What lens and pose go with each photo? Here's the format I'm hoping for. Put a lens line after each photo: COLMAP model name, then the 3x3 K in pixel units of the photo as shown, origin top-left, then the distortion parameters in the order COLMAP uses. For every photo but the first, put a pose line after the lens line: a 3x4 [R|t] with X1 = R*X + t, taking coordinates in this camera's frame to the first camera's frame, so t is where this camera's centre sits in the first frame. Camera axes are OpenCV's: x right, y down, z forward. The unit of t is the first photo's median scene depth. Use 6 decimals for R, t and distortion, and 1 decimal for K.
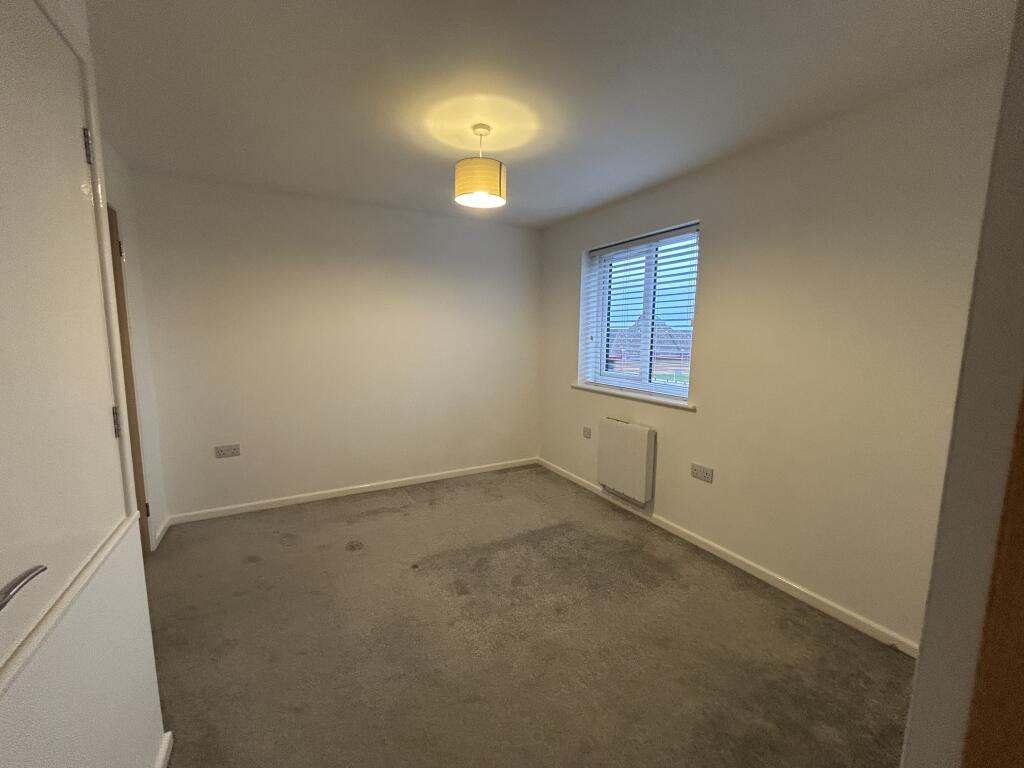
lens RADIAL K [[412.7, 0, 511.3], [0, 412.7, 384.6], [0, 0, 1]] dist [0.001236, -0.000043]
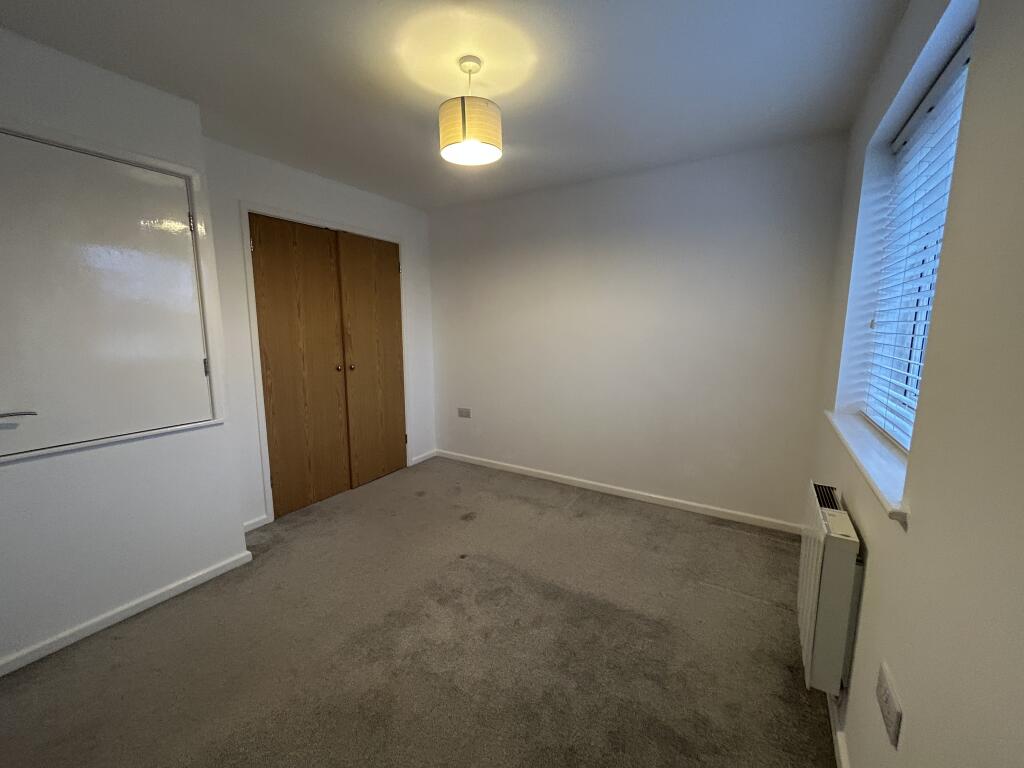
lens RADIAL K [[412.7, 0, 510.9], [0, 412.7, 383.9], [0, 0, 1]] dist [0.001236, -0.000043]
pose [[0.491997, 0.115057, -0.862961, 0.479416], [-0.101908, 0.992025, 0.074165, -0.040177], [0.864612, 0.051454, 0.499799, 0.447926]]
